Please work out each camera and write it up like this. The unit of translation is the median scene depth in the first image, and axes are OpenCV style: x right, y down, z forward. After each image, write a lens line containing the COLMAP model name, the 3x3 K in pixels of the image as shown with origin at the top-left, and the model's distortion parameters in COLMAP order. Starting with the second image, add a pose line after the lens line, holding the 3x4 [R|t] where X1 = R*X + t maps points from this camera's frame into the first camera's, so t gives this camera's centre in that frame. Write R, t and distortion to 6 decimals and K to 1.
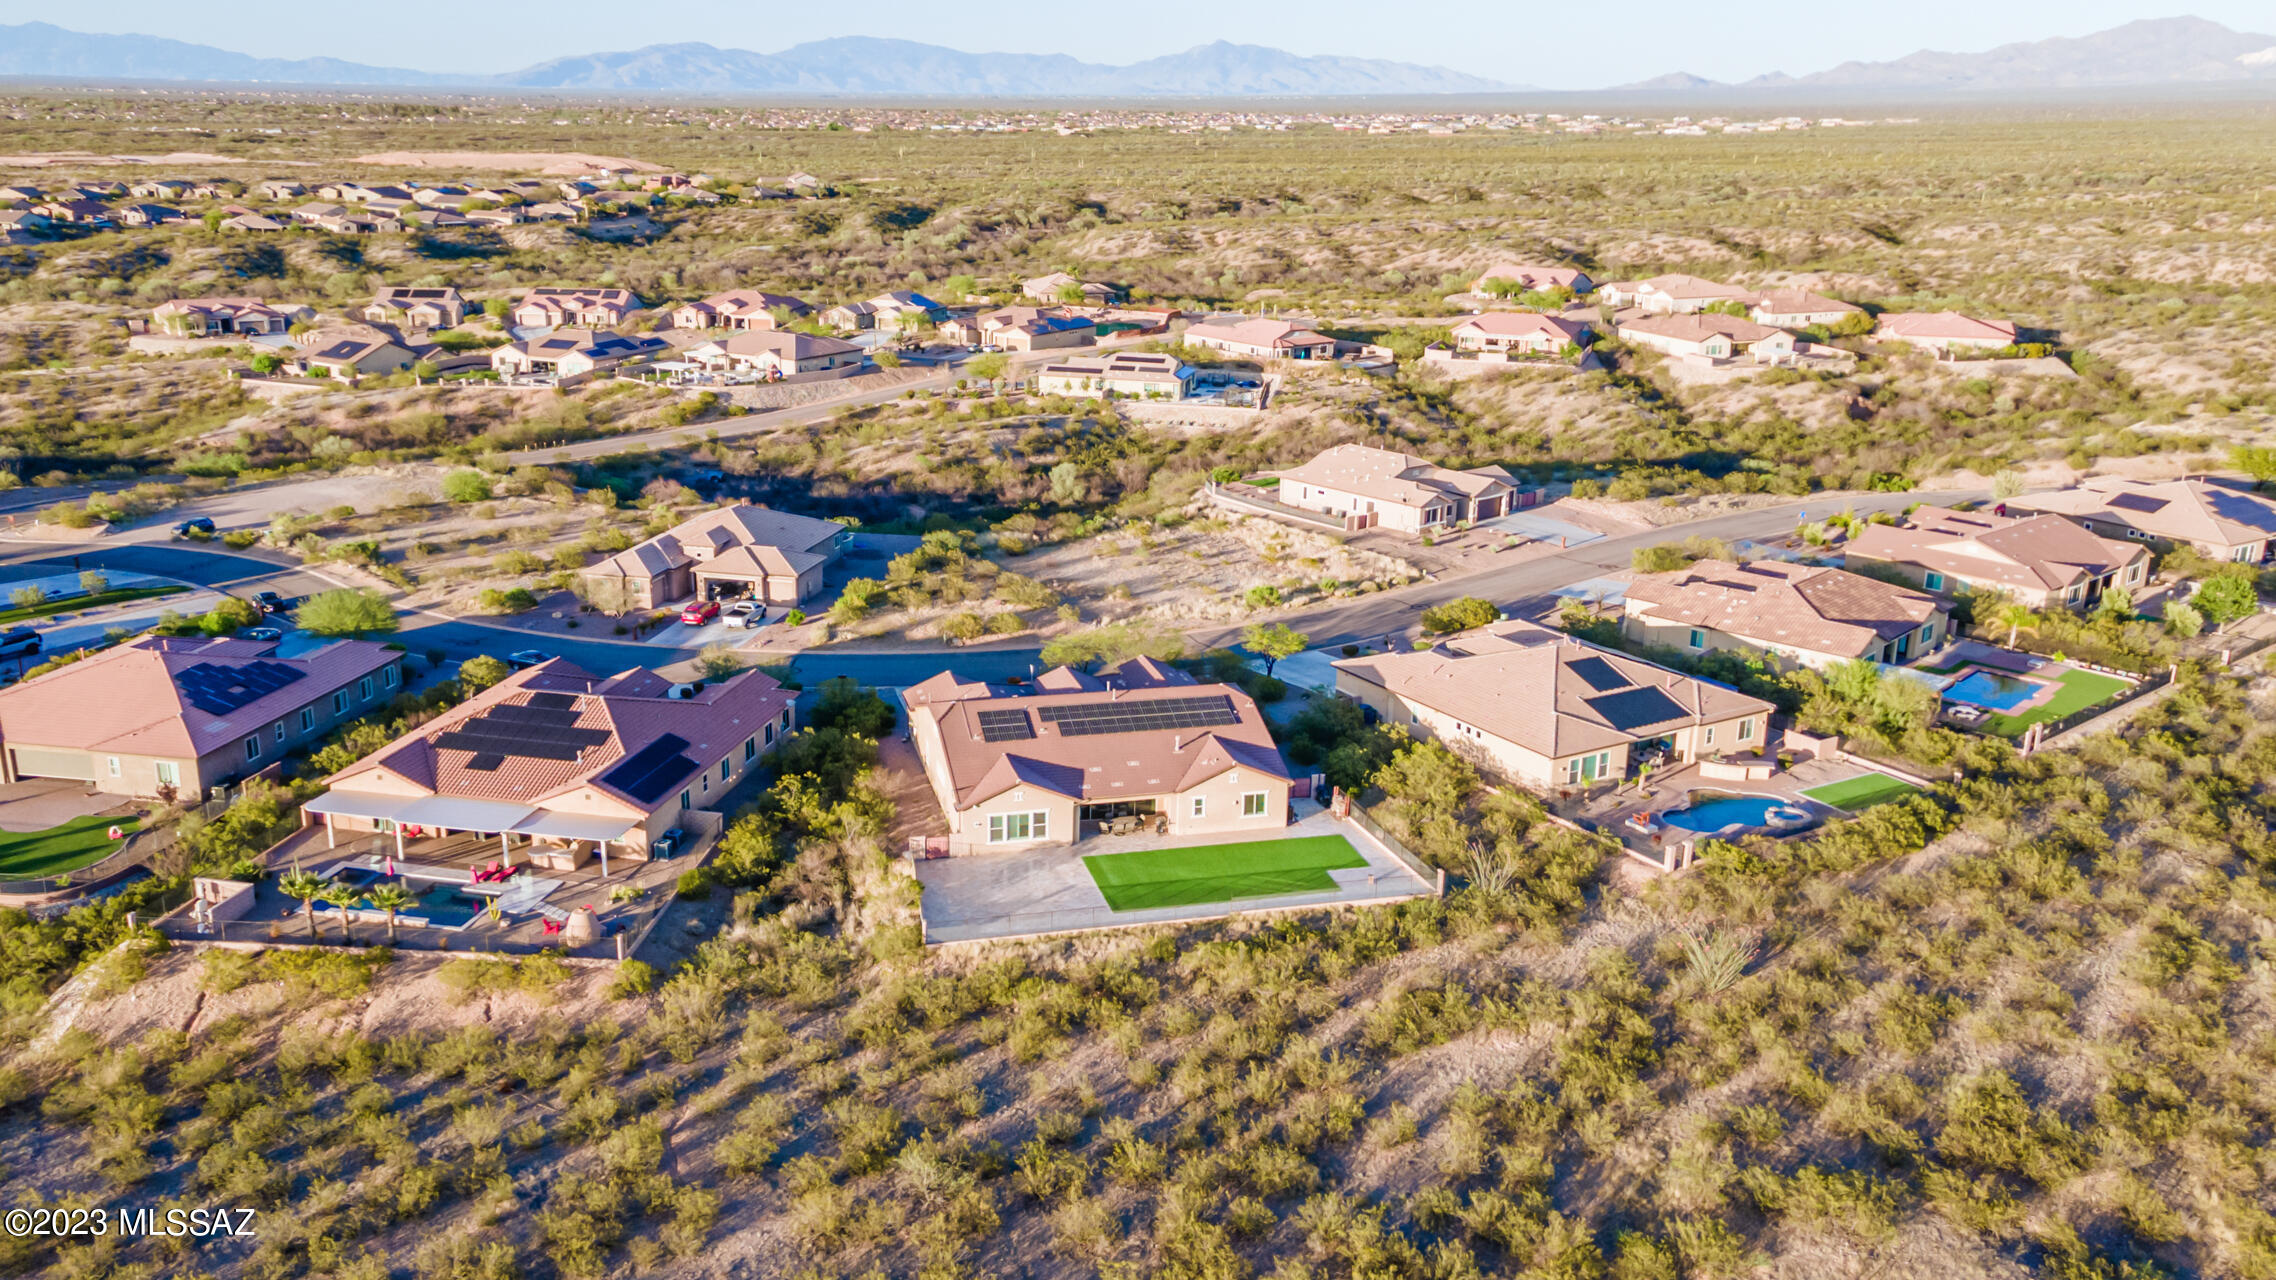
lens RADIAL K [[1747.7, 0, 1138.0], [0, 1747.7, 640.0], [0, 0, 1]] dist [0.038487, -0.005670]
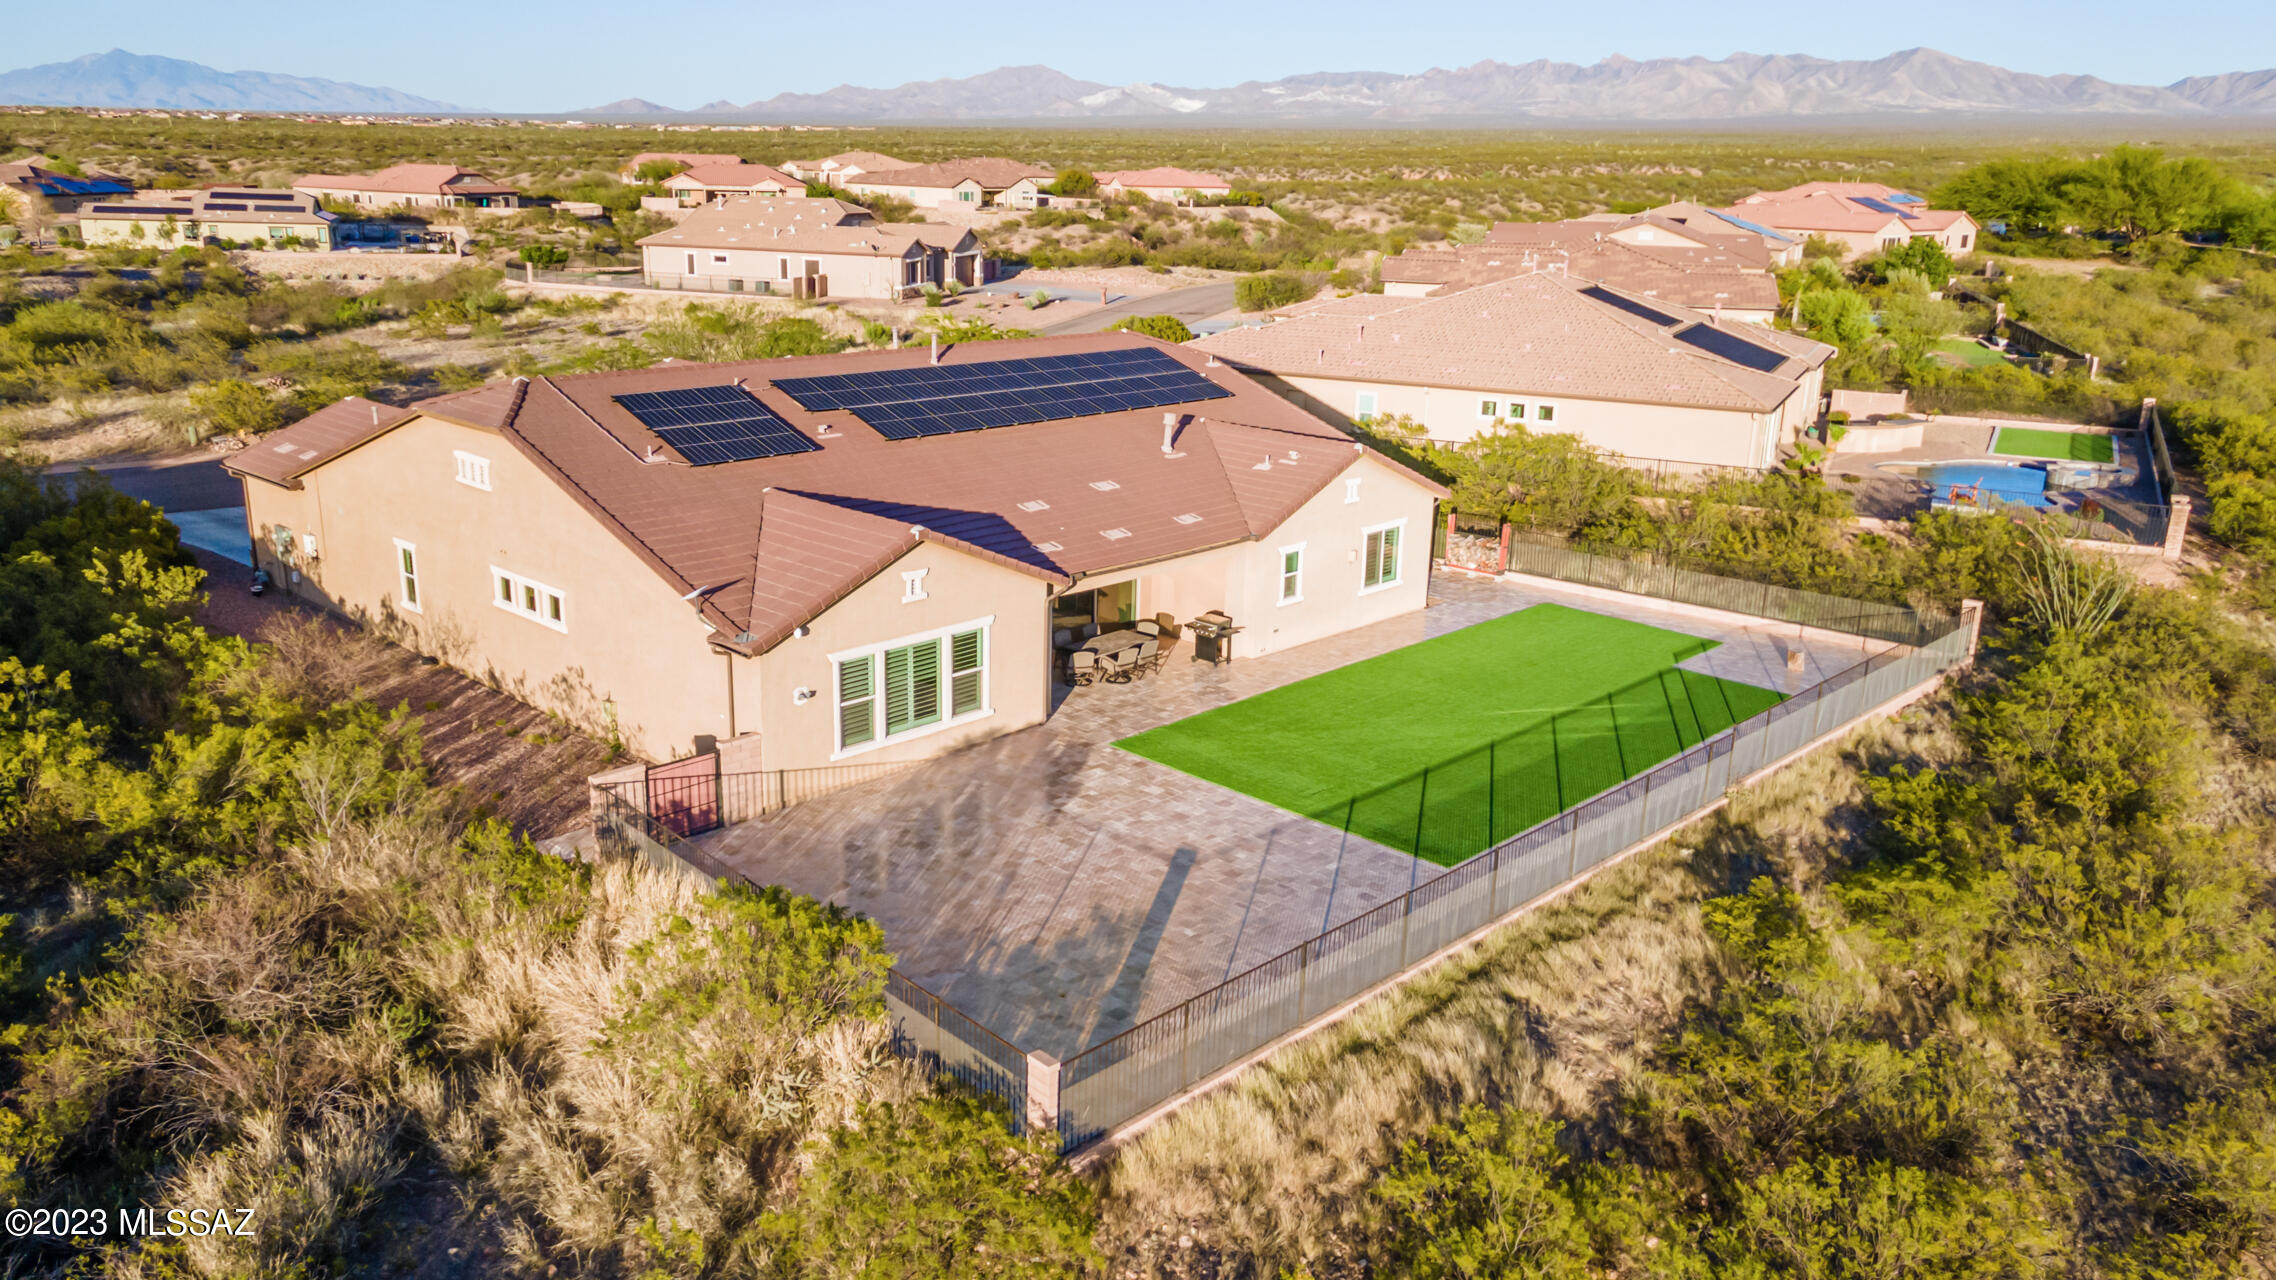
lens RADIAL K [[1704.7, 0, 1114.9], [0, 1704.7, 631.4], [0, 0, 1]] dist [0.006631, 0.091108]
pose [[0.858851, -0.141966, 0.492160, -0.167271], [0.142621, 0.989107, 0.036430, 0.082525], [-0.491971, 0.038904, 0.869742, 0.651878]]
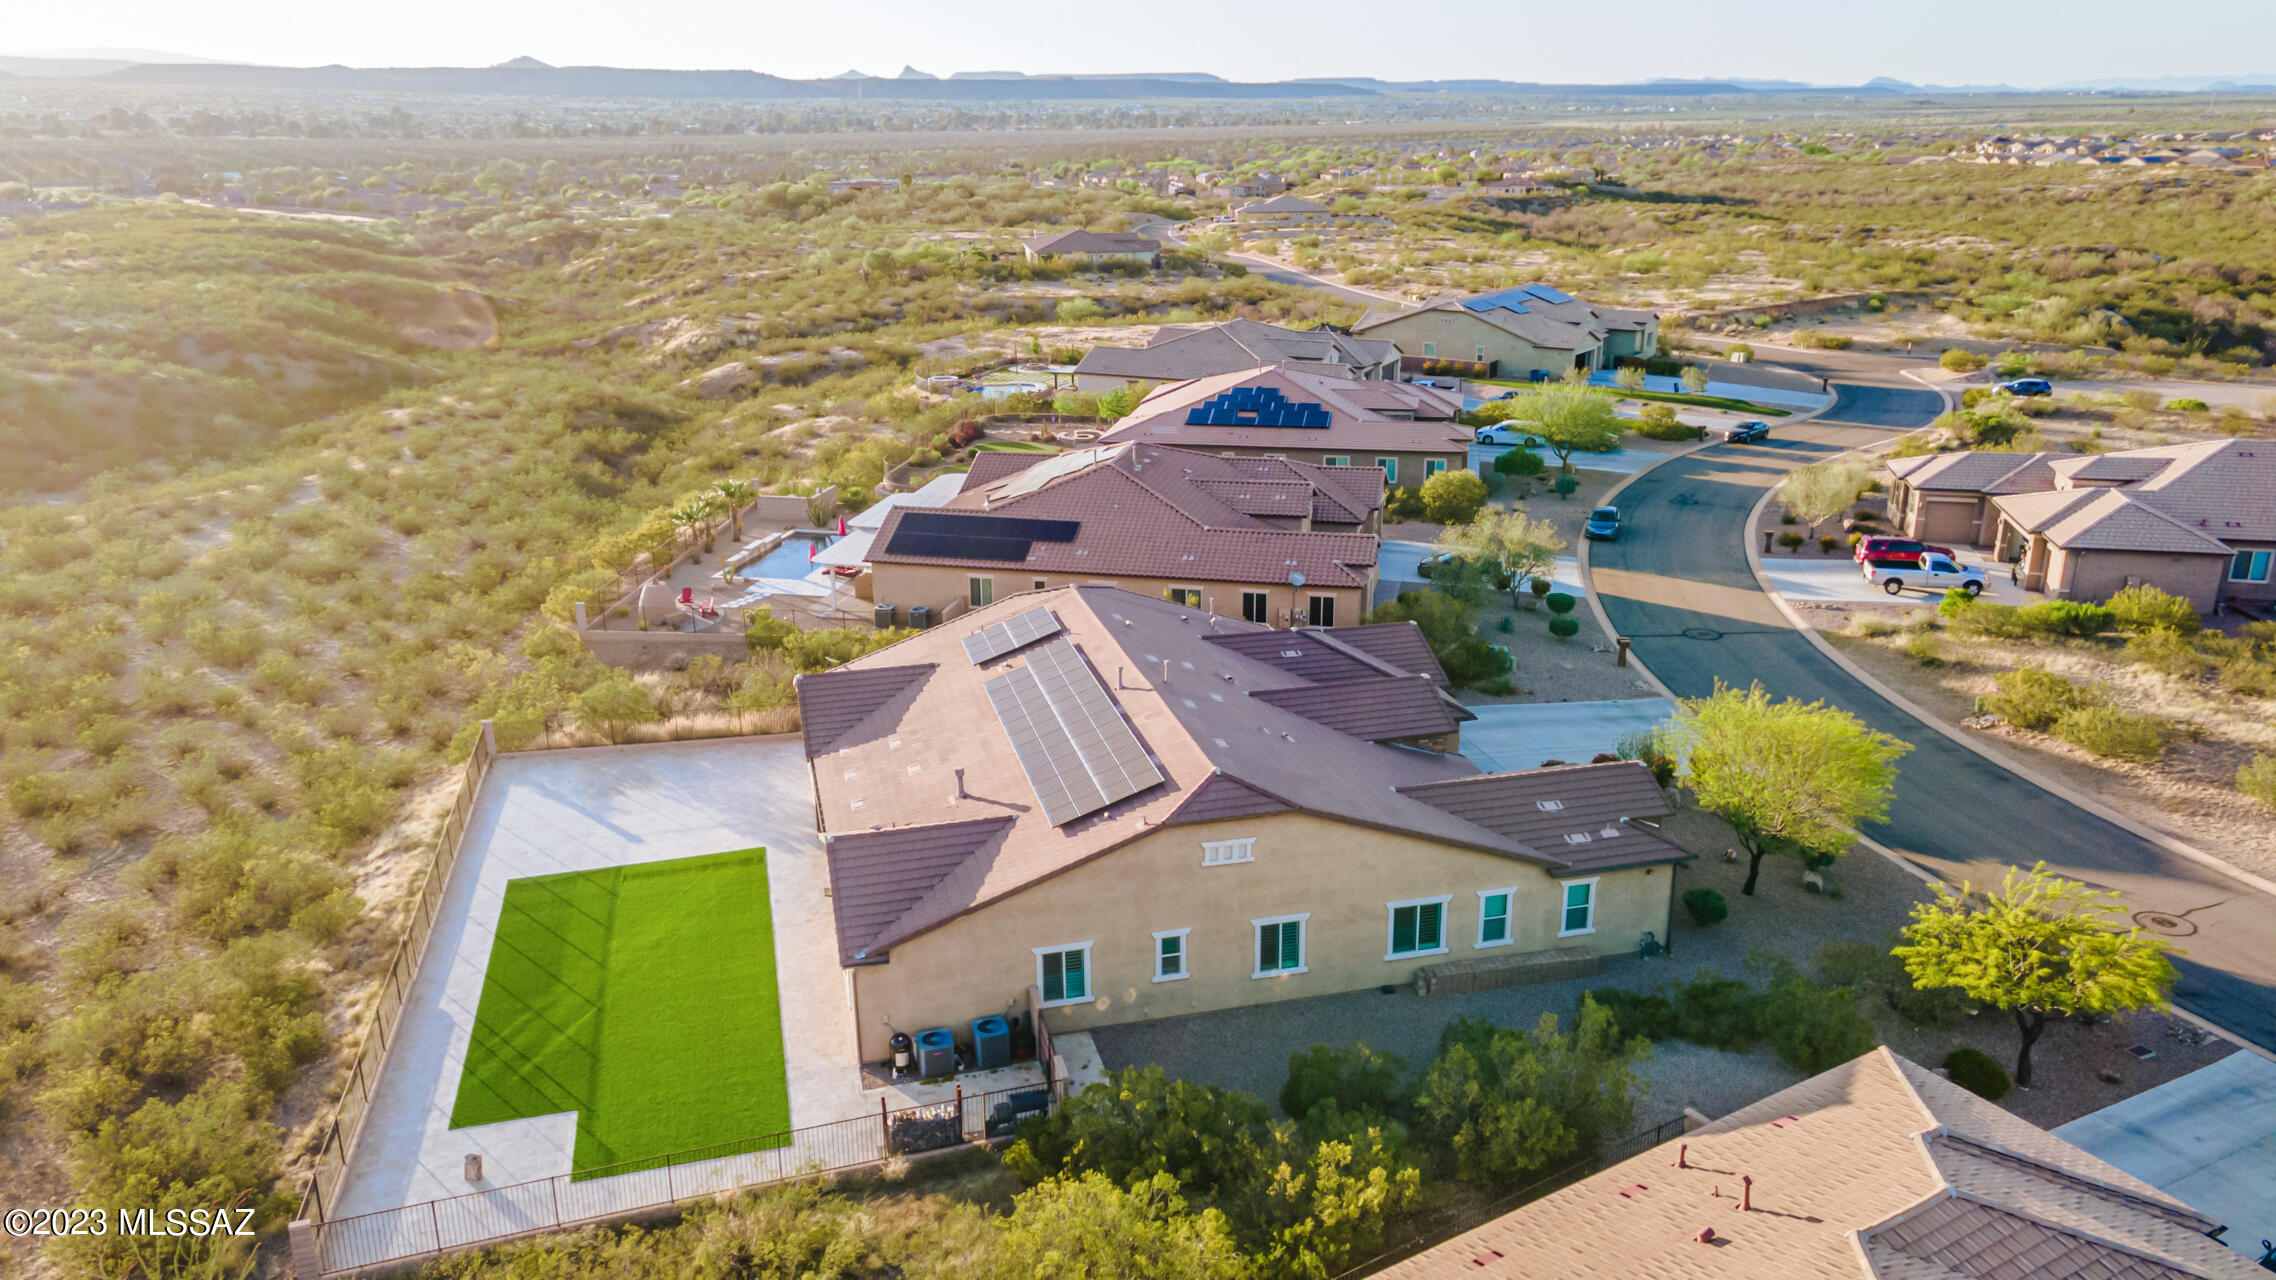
lens RADIAL K [[1645.8, 0, 1138.0], [0, 1645.8, 640.0], [0, 0, 1]] dist [0.038734, 0.010614]
pose [[-0.011415, 0.296558, -0.954946, 0.391023], [-0.284303, 0.914632, 0.287437, -0.102085], [0.958667, 0.274775, 0.073871, 0.951360]]
